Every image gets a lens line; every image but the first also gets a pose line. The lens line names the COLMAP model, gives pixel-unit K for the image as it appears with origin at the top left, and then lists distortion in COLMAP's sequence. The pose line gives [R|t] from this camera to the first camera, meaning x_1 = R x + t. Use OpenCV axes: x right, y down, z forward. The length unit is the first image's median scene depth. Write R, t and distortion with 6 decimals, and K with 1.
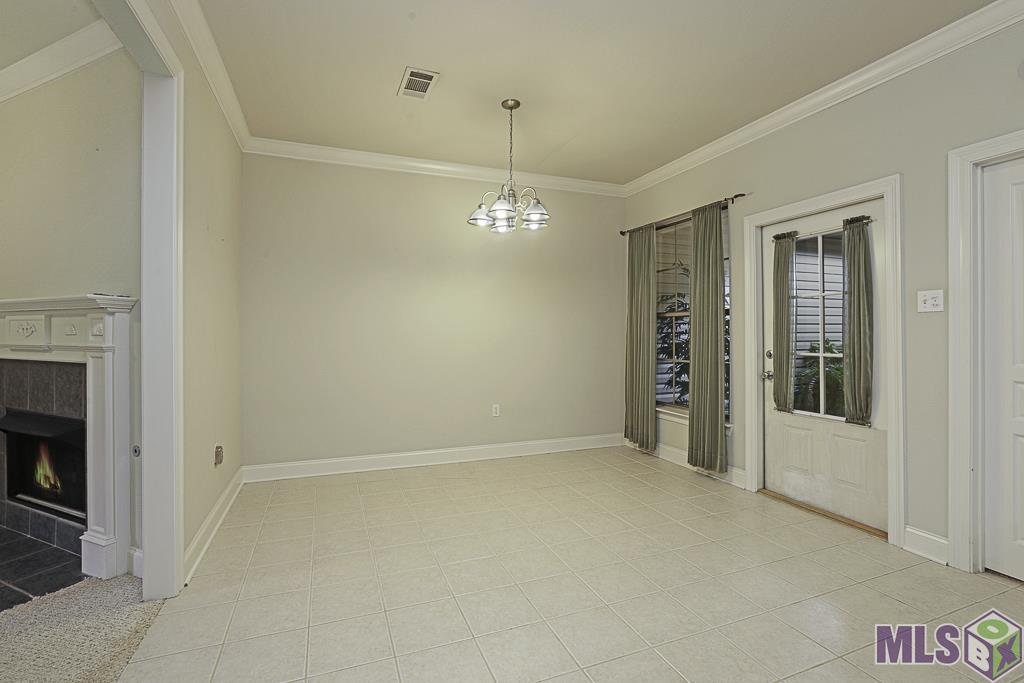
lens RADIAL K [[473.5, 0, 512.5], [0, 473.5, 332.8], [0, 0, 1]] dist [-0.002049, -0.000081]
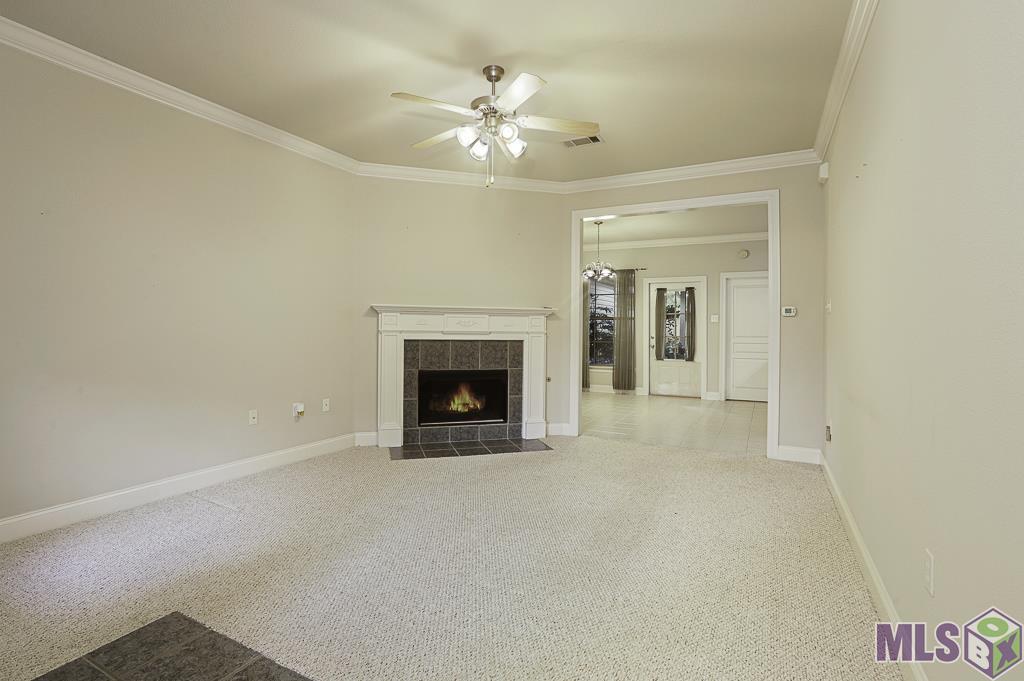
lens RADIAL K [[487.3, 0, 514.3], [0, 487.3, 325.8], [0, 0, 1]] dist [-0.060150, 0.000021]
pose [[0.758902, 0.012134, 0.651091, -1.755003], [-0.011014, 0.999923, -0.005798, 0.010461], [-0.651111, -0.002771, 0.758977, -0.451709]]
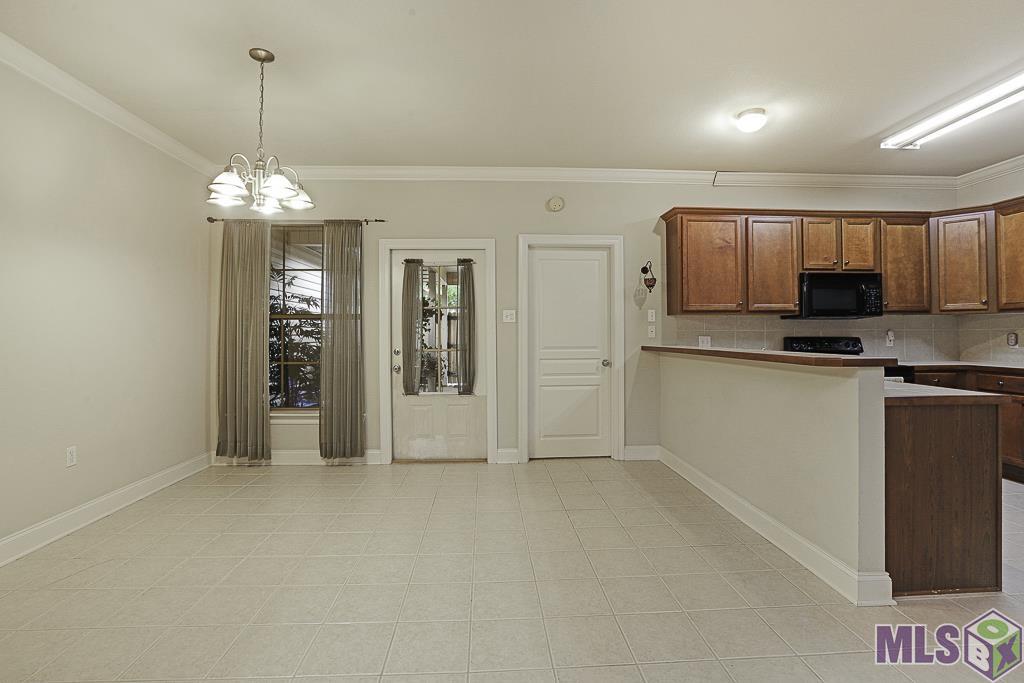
lens RADIAL K [[470.4, 0, 514.9], [0, 470.4, 328.8], [0, 0, 1]] dist [-0.051260, 0.020437]
pose [[0.323460, 0.013632, 0.946144, -0.597307], [0.003279, 0.999874, -0.015528, 0.005076], [-0.946236, 0.008125, 0.323375, 0.327795]]
